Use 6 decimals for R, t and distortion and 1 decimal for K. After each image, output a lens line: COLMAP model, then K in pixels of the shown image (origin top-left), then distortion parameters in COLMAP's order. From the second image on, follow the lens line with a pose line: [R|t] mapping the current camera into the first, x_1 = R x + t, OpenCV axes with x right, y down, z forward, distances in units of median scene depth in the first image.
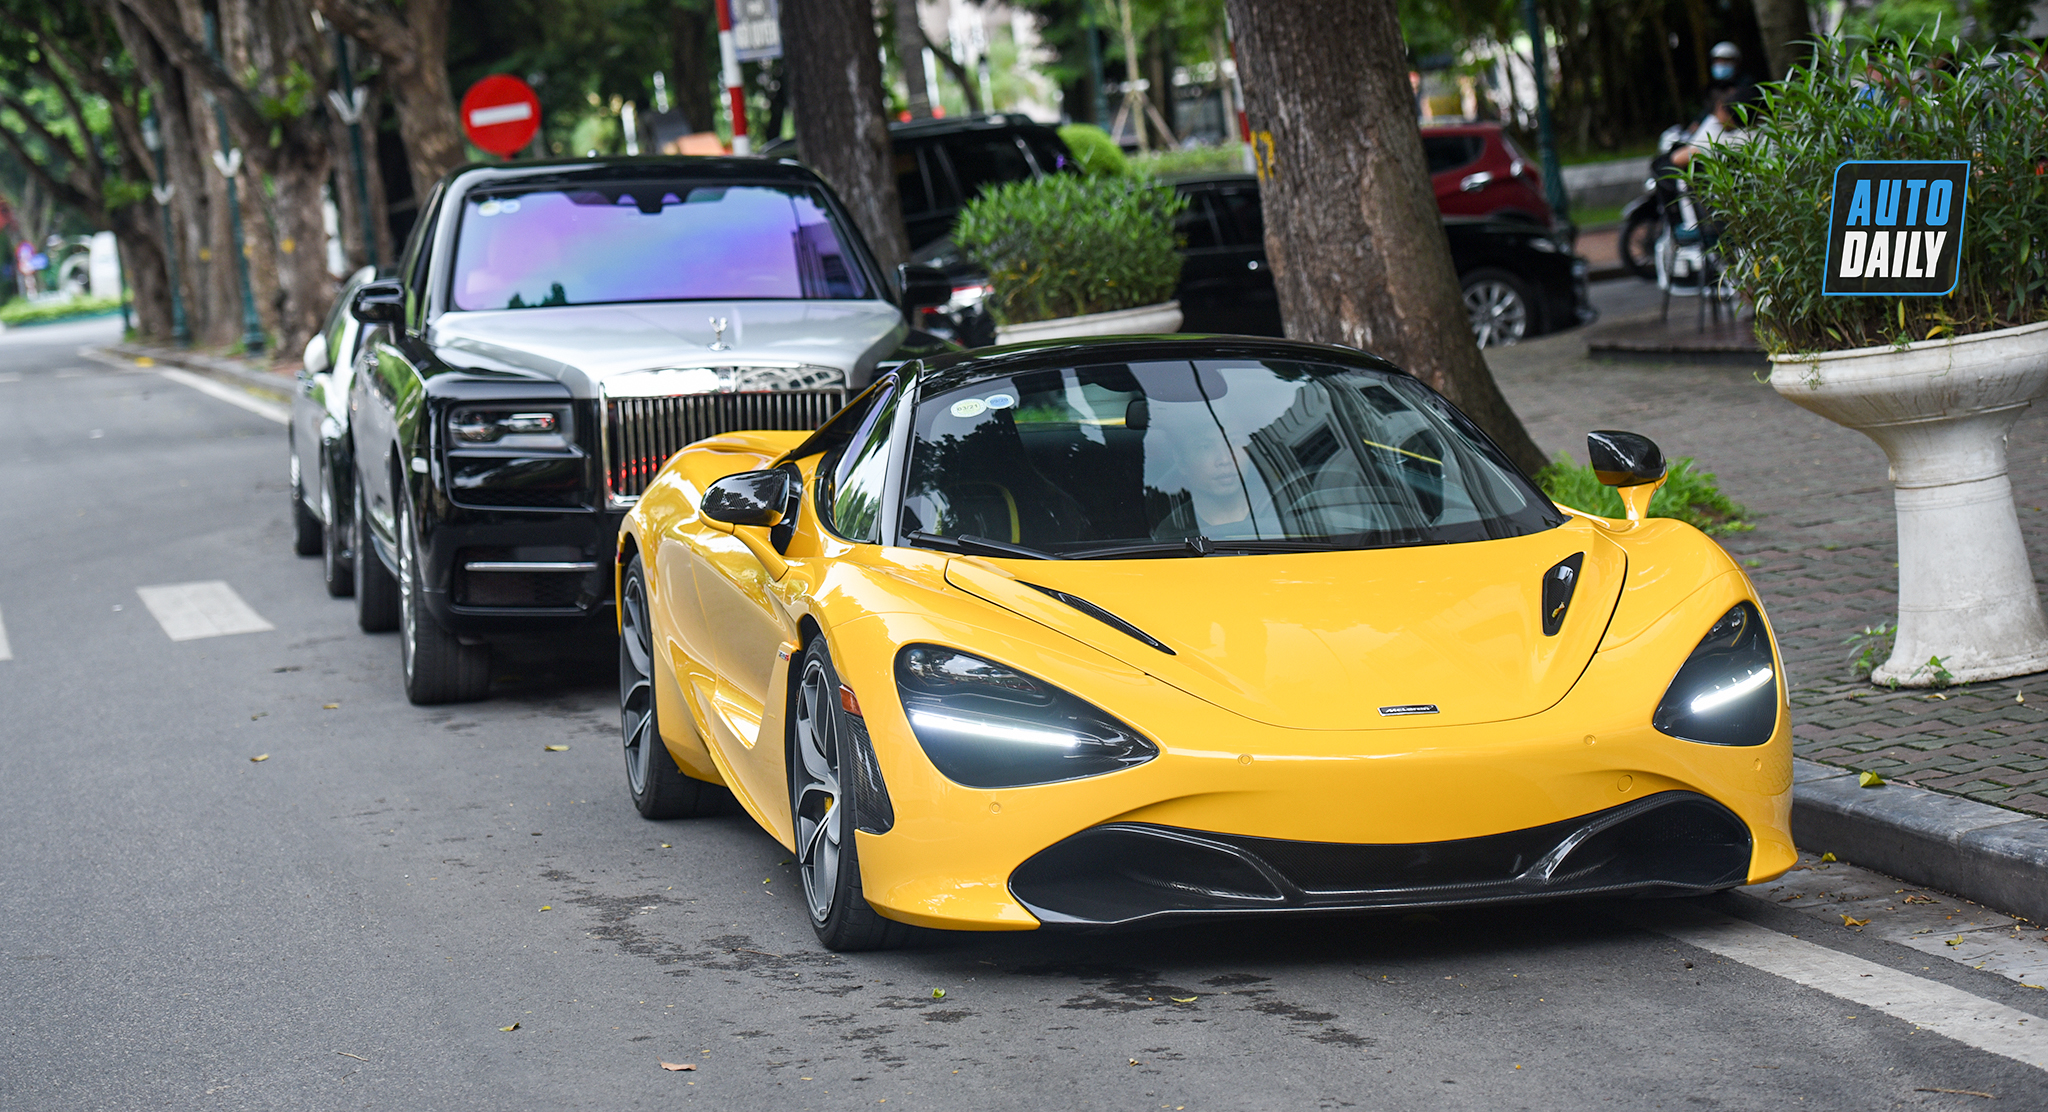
lens RADIAL K [[5139.8, 0, 1026.9], [0, 5139.8, 435.8], [0, 0, 1]] dist [0.074839, 0.000000]
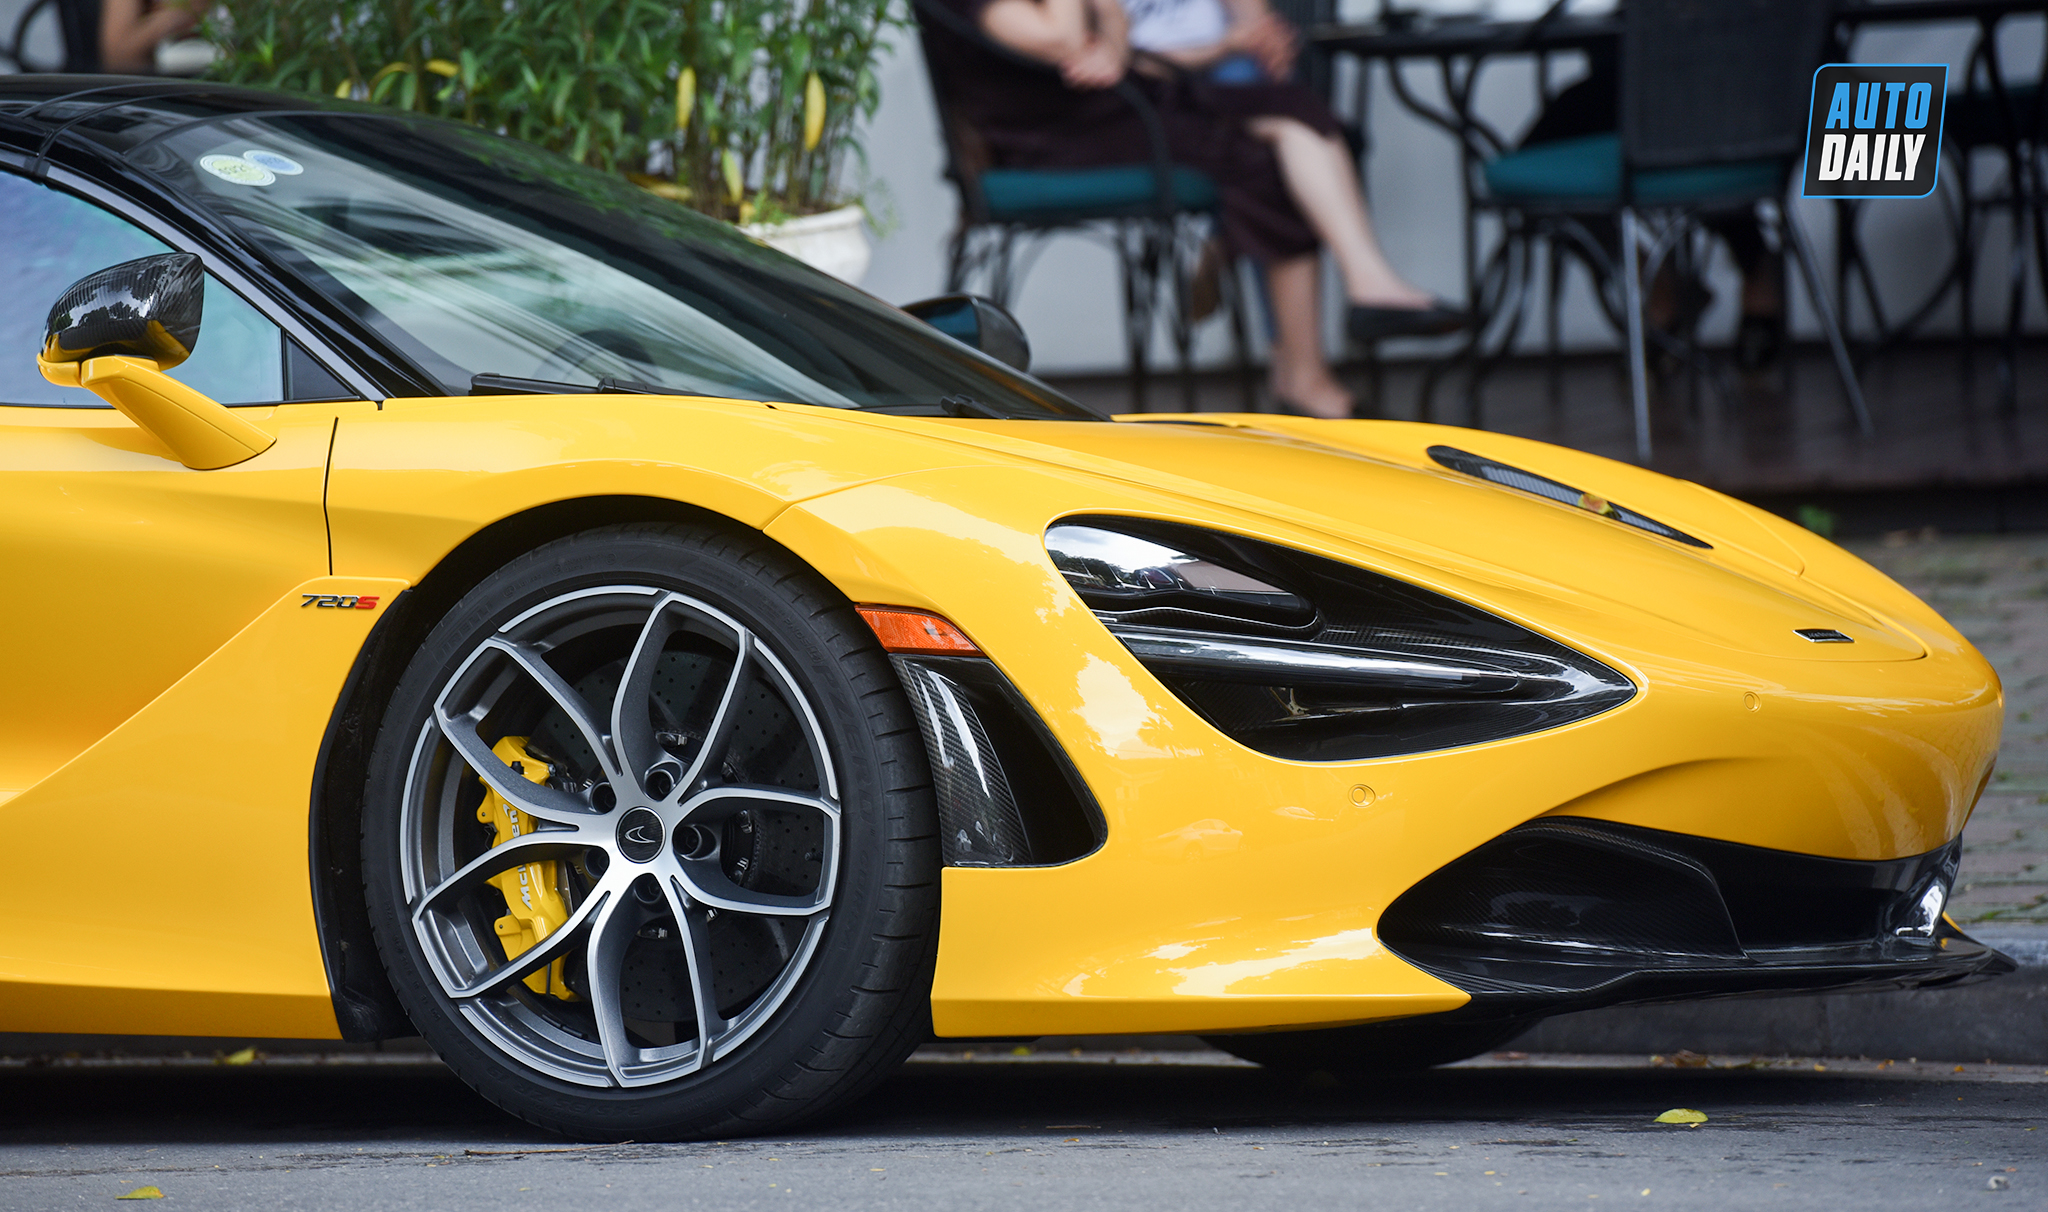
lens RADIAL K [[11206.4, 0, 1030.1], [0, 11206.4, 514.2], [0, 0, 1]] dist [2.338784, 0.000000]
pose [[0.638631, 0.034001, 0.768761, -0.549301], [0.022017, 0.997807, -0.062422, 0.066546], [-0.769198, 0.056791, 0.636482, 0.143441]]
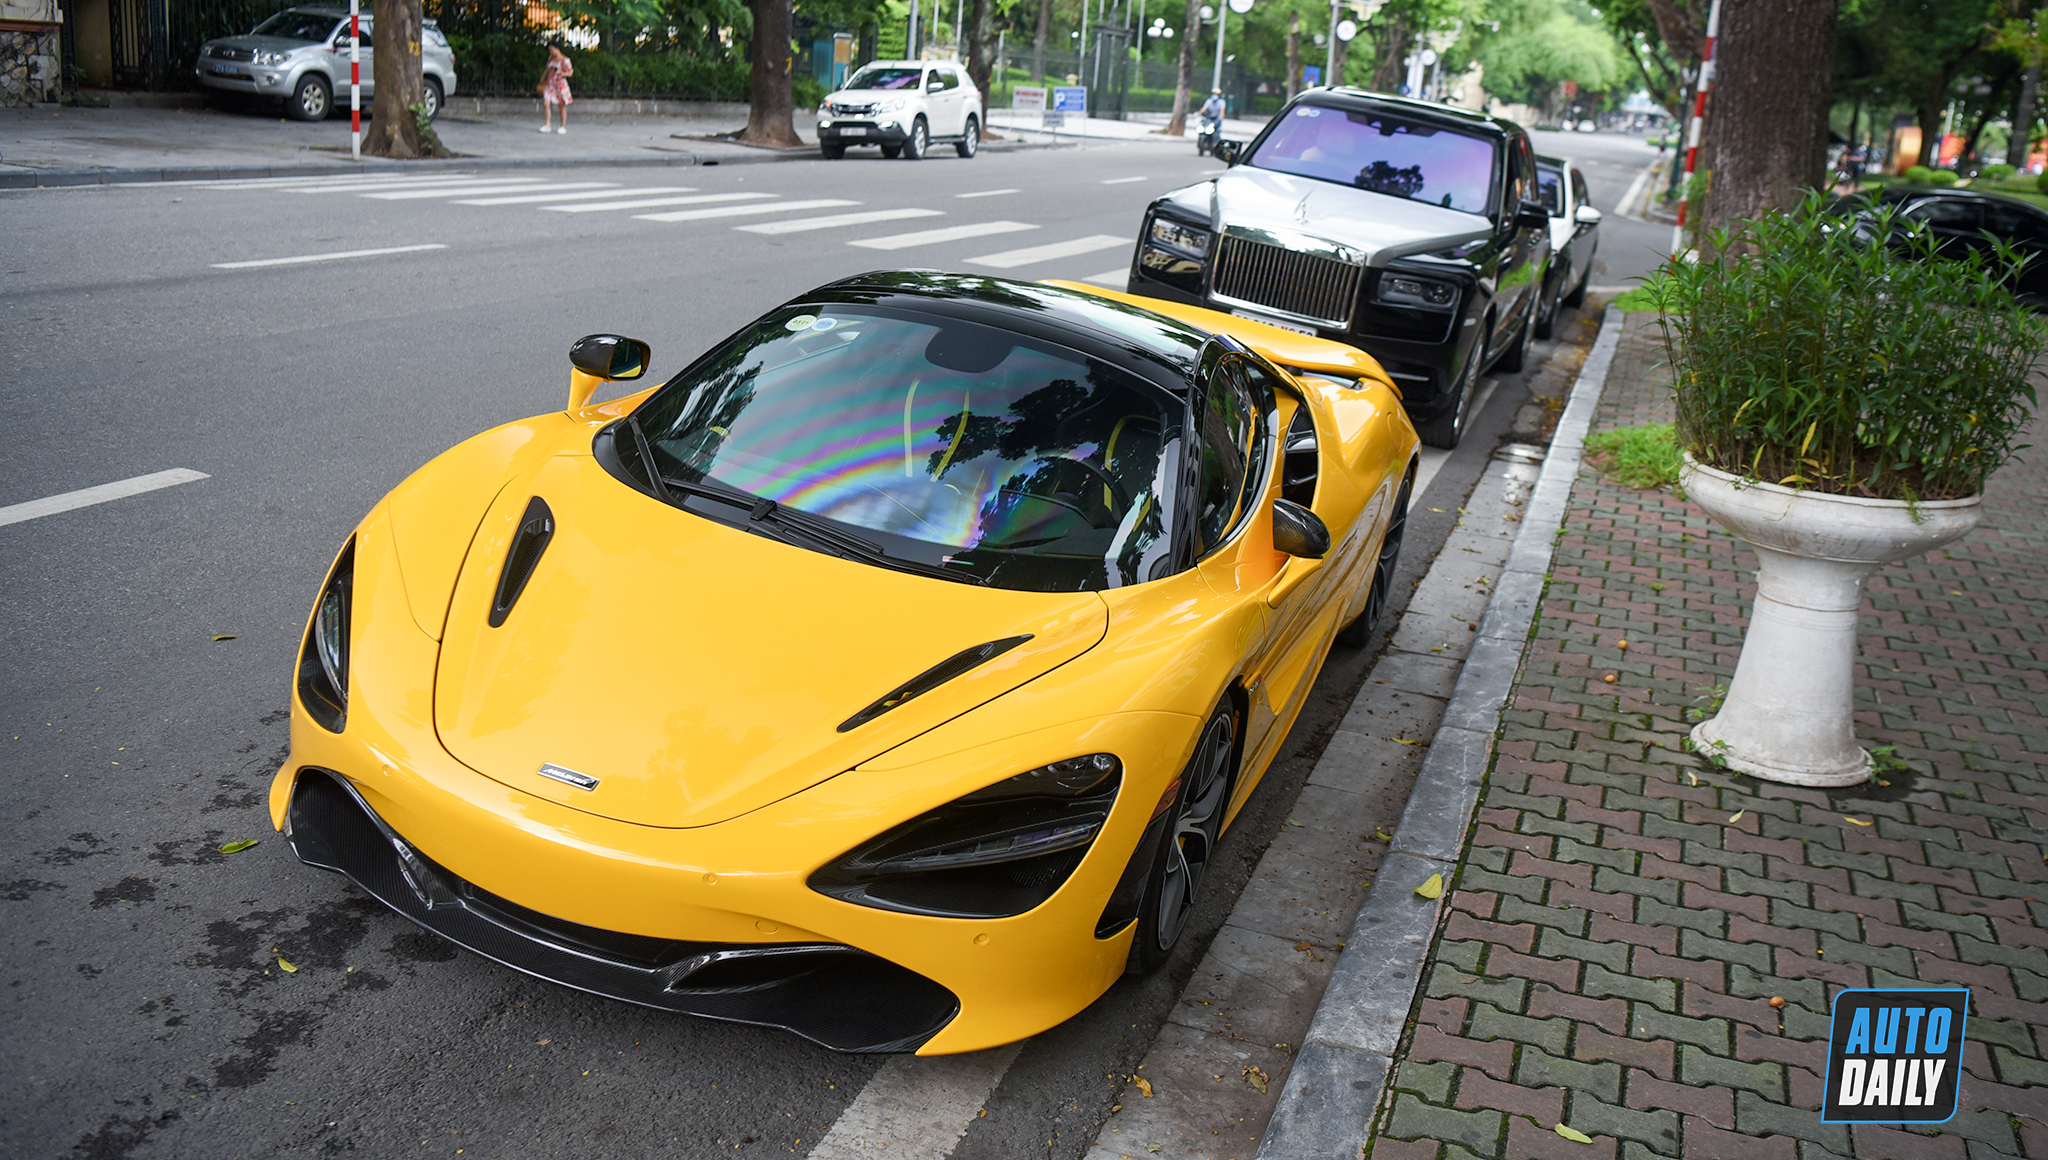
lens RADIAL K [[1846.6, 0, 1076.8], [0, 1846.6, 571.2], [0, 0, 1]] dist [-0.039212, 0.007941]
pose [[0.843007, 0.323876, -0.429468, 0.162974], [-0.221857, 0.936691, 0.270904, -0.054304], [0.490018, -0.133093, 0.861492, 0.428688]]
